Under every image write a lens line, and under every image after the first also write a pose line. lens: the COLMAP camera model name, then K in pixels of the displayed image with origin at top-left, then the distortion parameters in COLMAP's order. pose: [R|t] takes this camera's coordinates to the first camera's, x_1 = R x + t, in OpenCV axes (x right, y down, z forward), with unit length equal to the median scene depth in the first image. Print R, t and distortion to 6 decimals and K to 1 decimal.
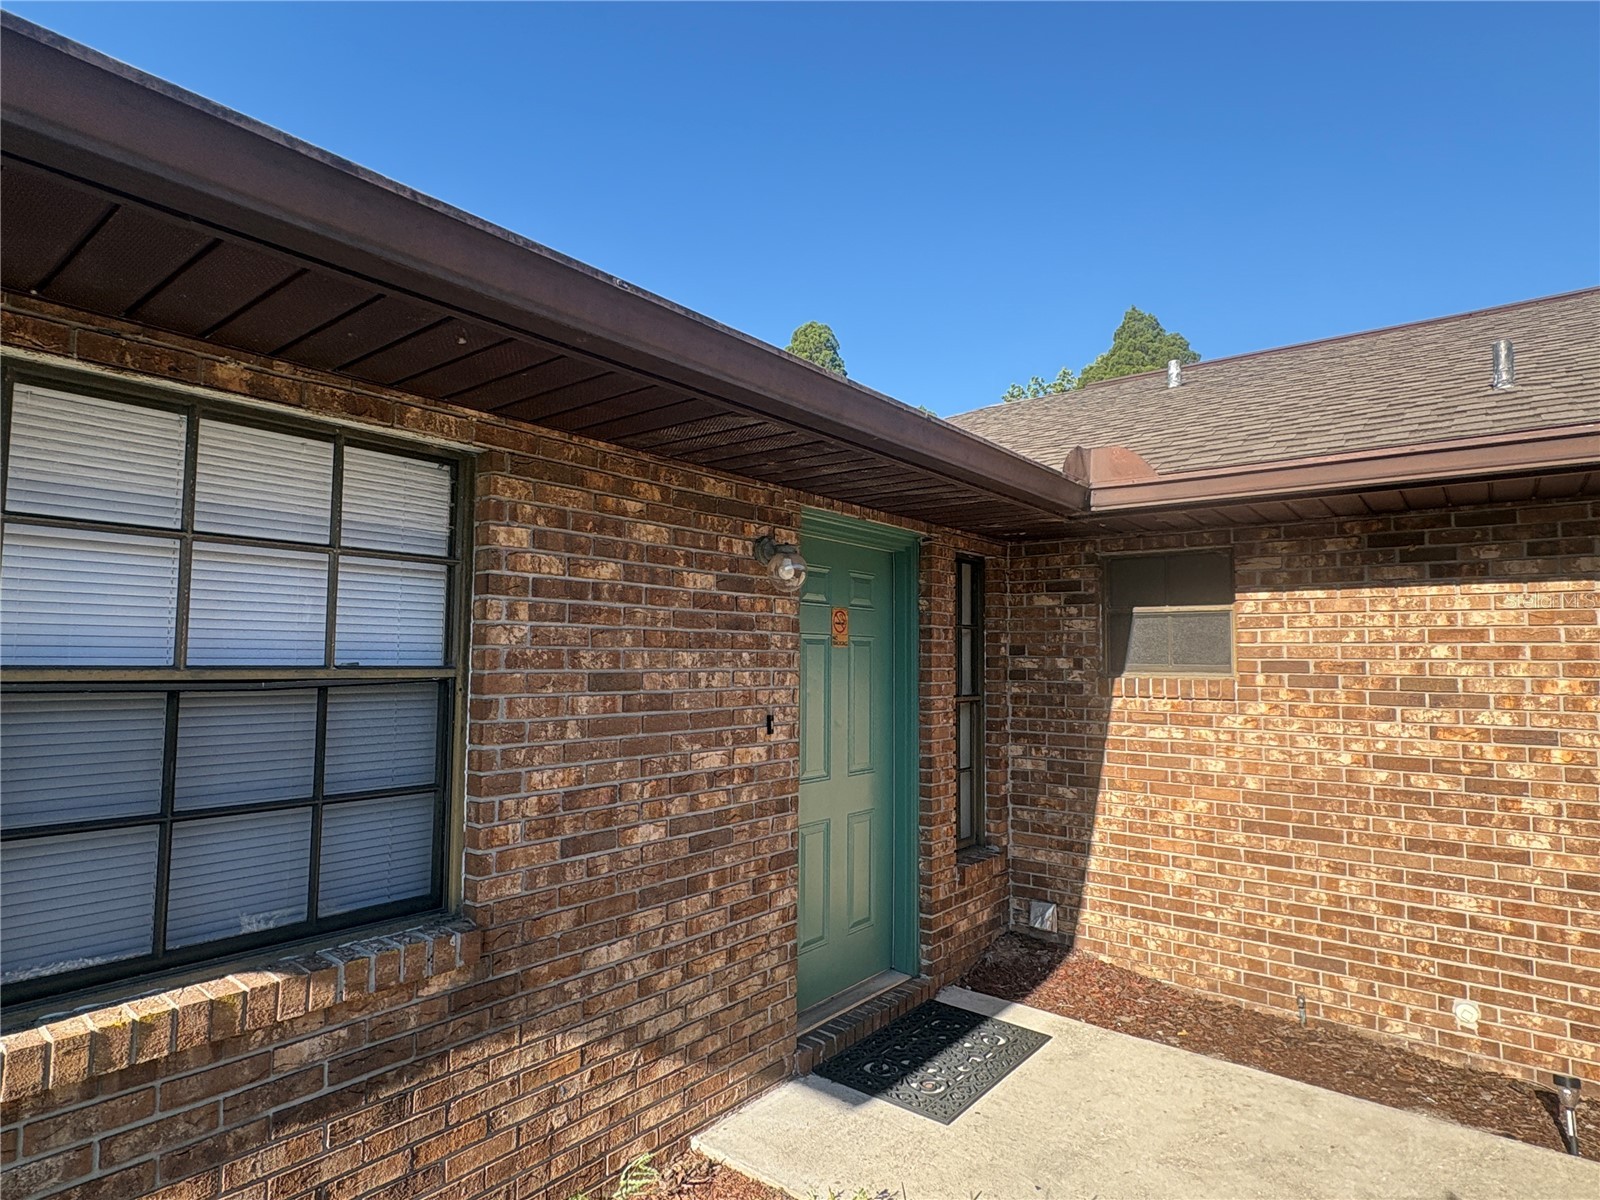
lens RADIAL K [[867.6, 0, 811.2], [0, 867.6, 610.8], [0, 0, 1]] dist [-0.000063, -0.000075]
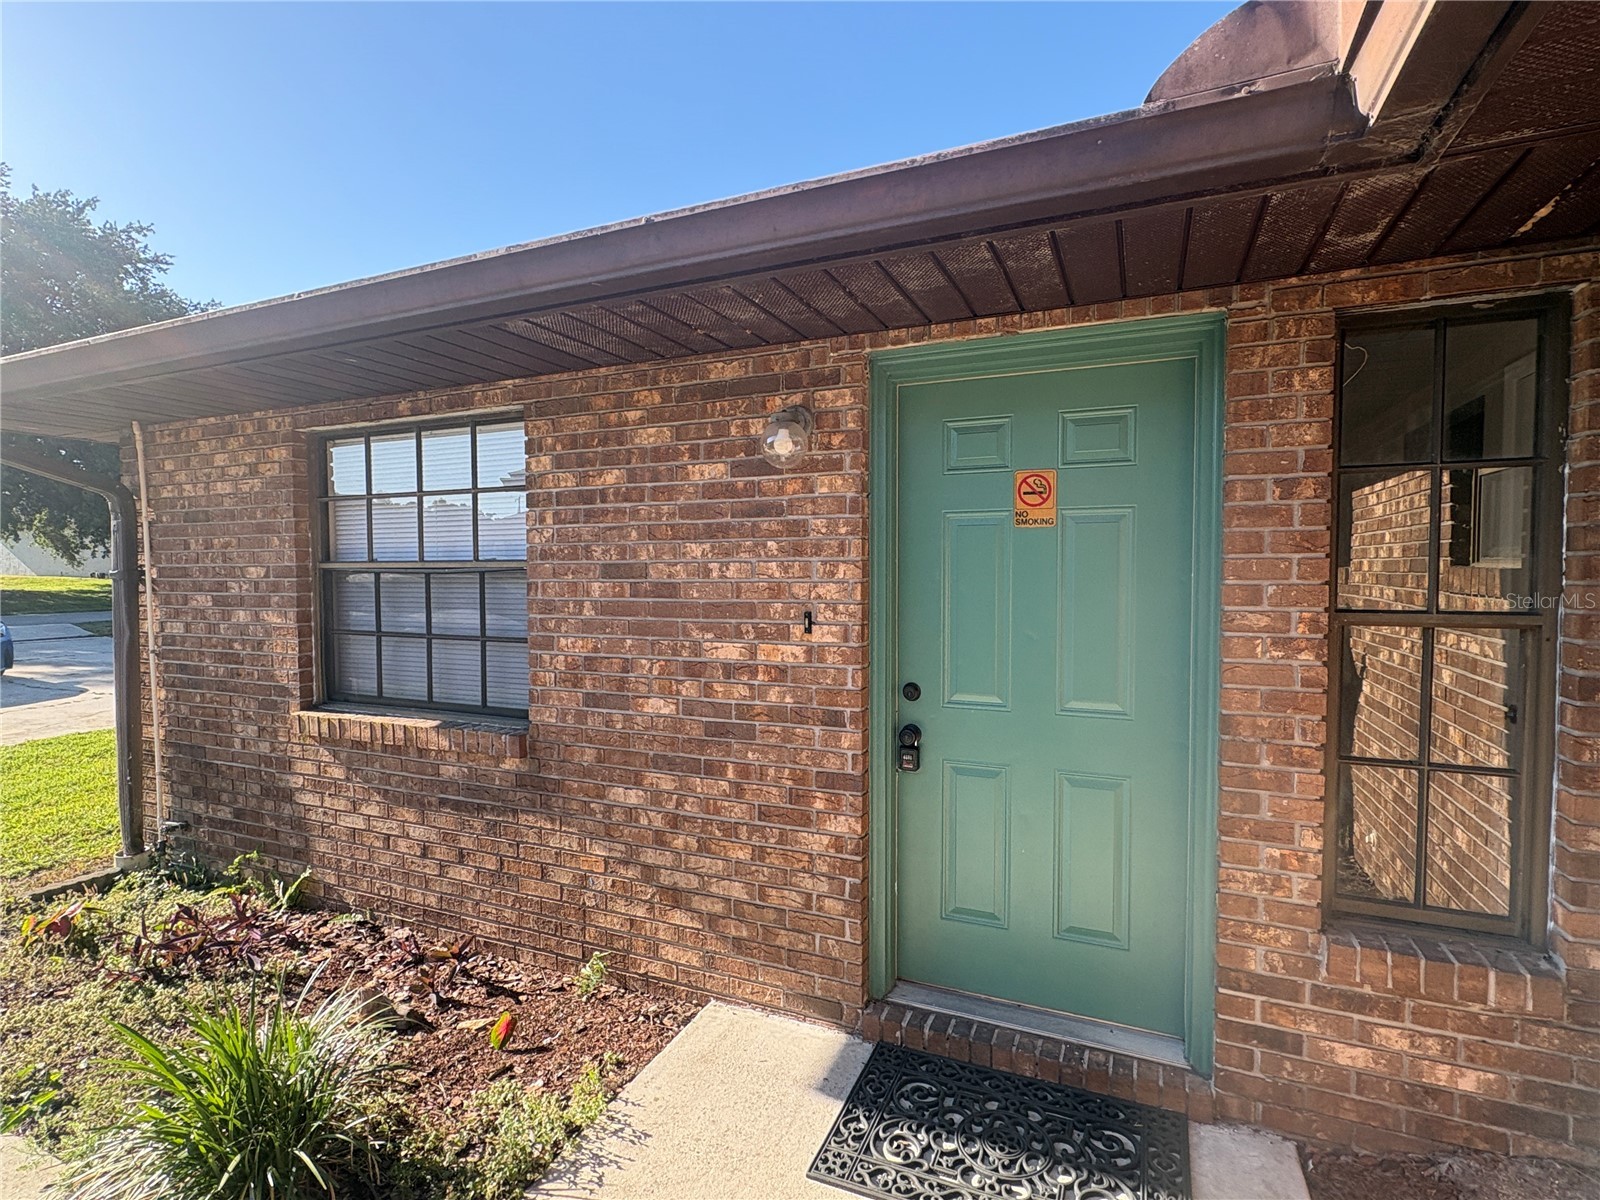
lens RADIAL K [[796.3, 0, 803.3], [0, 796.3, 600.3], [0, 0, 1]] dist [-0.000560, -0.000110]
pose [[0.254583, 0.030495, -0.966570, 0.743375], [0.062696, 0.996879, 0.047964, 0.071858], [0.965016, -0.072811, 0.251877, 0.813818]]
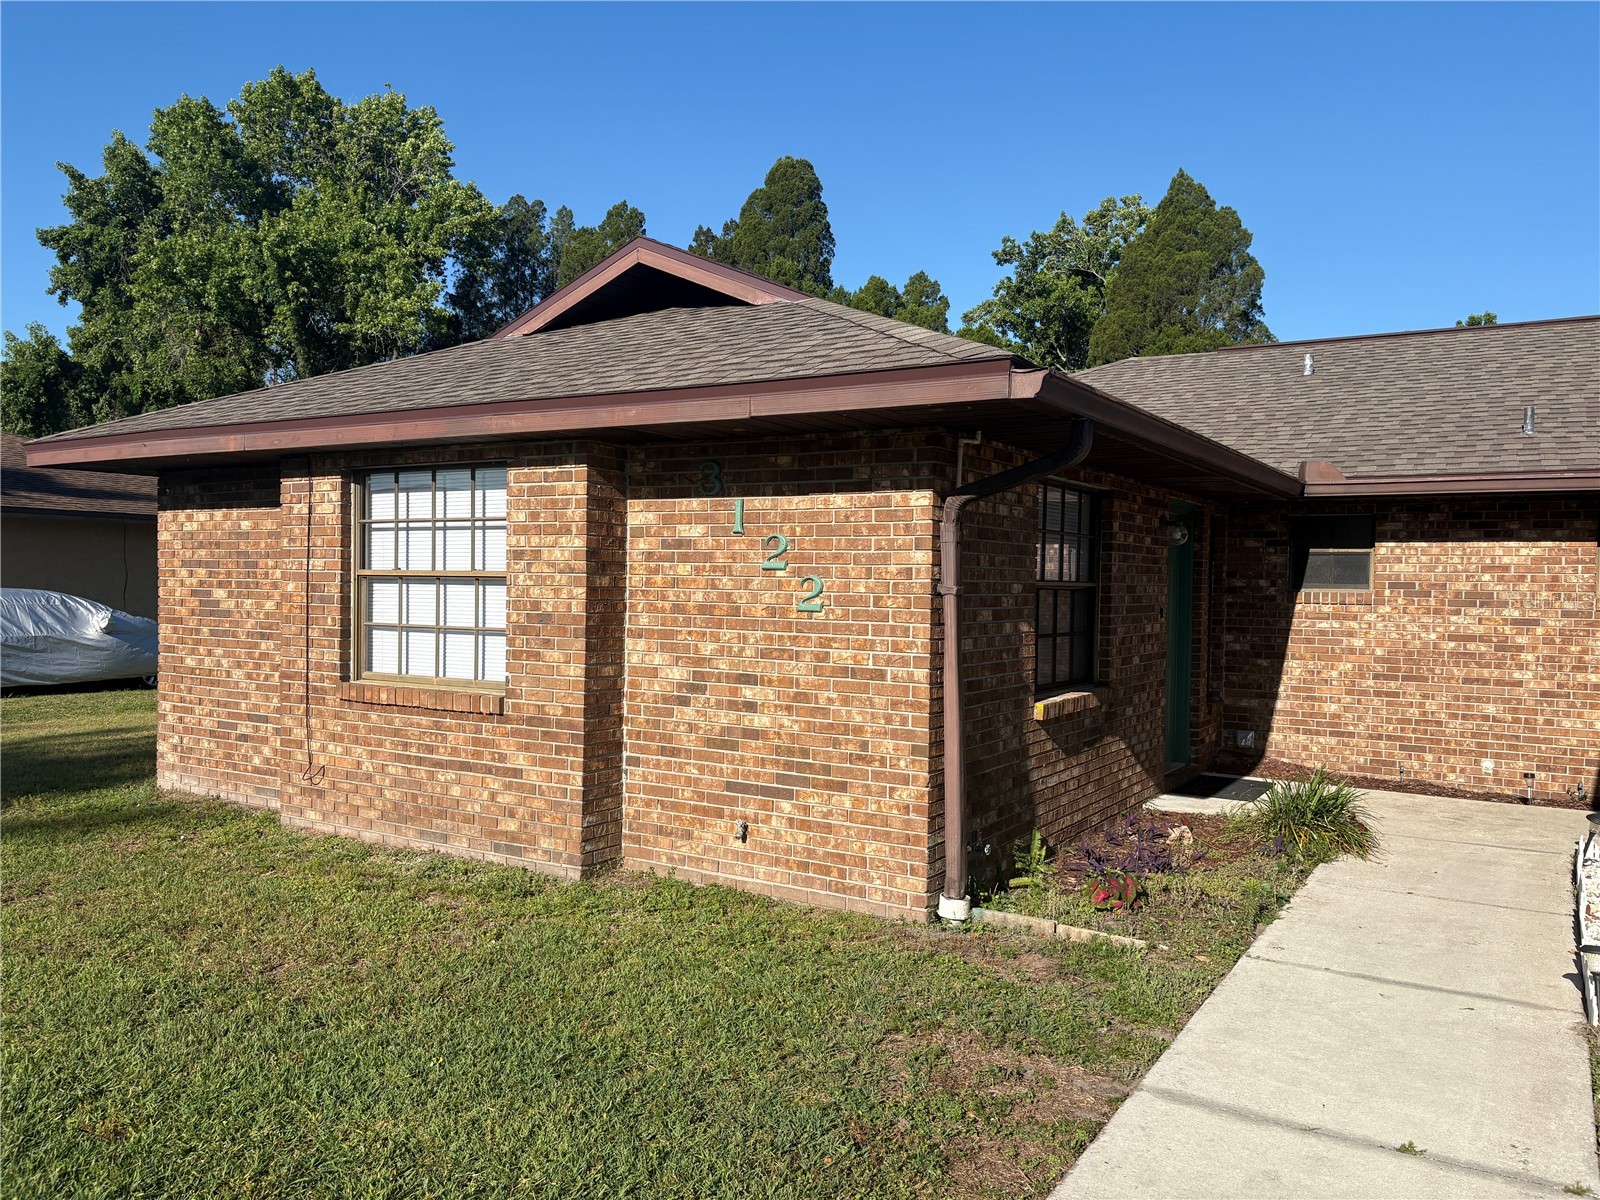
lens RADIAL K [[1151.3, 0, 832.0], [0, 1151.3, 617.2], [0, 0, 1]] dist [0.040924, -0.022557]
pose [[0.992835, 0.003039, 0.119456, -1.120673], [-0.013577, 0.996071, 0.087506, -0.078340], [-0.118721, -0.088501, 0.988976, -1.519080]]
